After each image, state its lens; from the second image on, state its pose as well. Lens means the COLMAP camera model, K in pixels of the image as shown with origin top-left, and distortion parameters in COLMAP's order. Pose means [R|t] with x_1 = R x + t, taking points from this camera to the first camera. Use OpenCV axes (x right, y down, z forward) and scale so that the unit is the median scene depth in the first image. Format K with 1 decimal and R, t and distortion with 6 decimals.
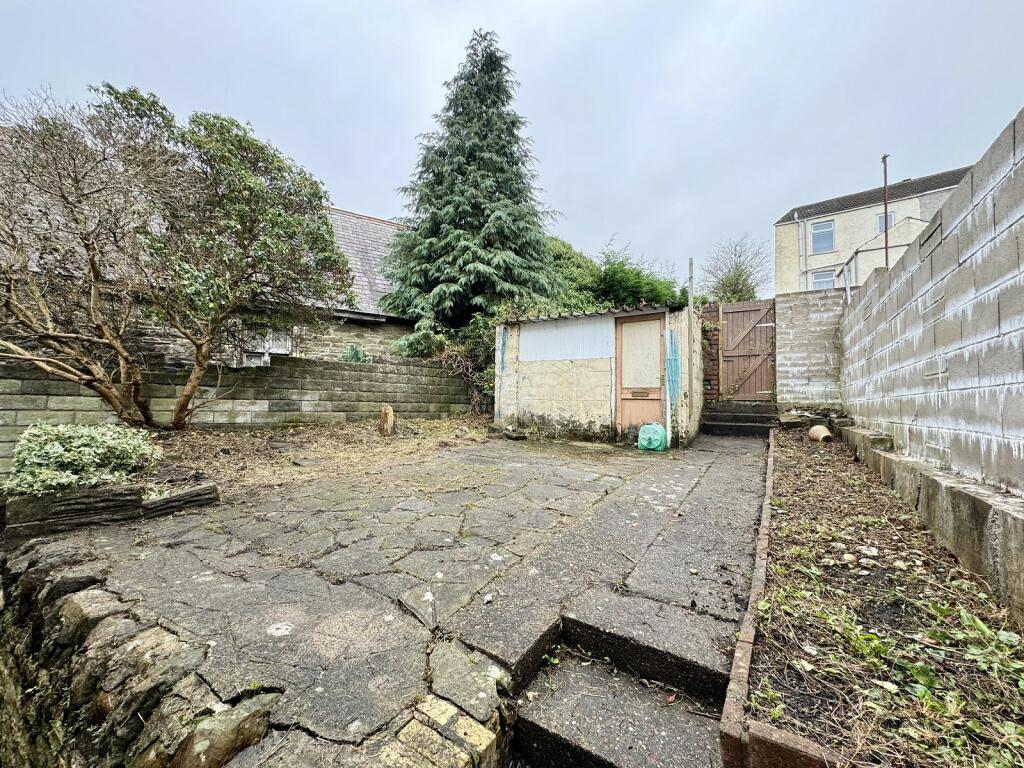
lens RADIAL K [[409.6, 0, 511.7], [0, 409.6, 385.8], [0, 0, 1]] dist [-0.006378, 0.000346]
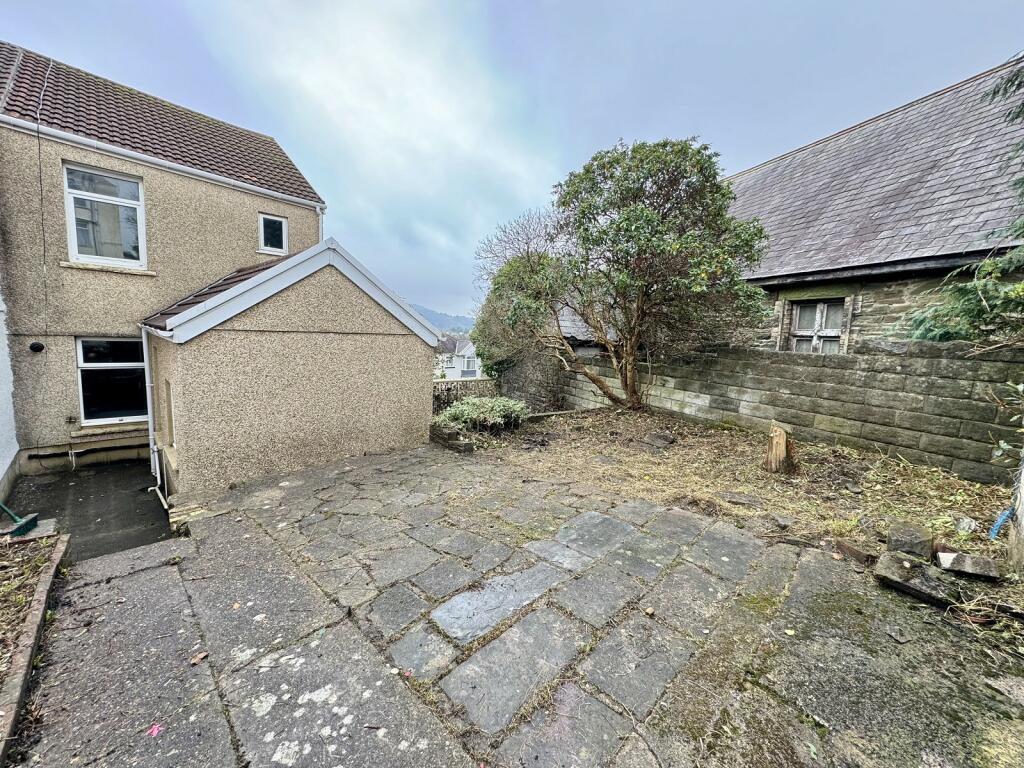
lens RADIAL K [[409.6, 0, 511.4], [0, 409.6, 383.8], [0, 0, 1]] dist [-0.006378, 0.000346]
pose [[-0.215922, 0.090417, -0.972215, 0.392270], [-0.002838, 0.995641, 0.093226, -0.072990], [0.976407, 0.022889, -0.214724, 0.715721]]
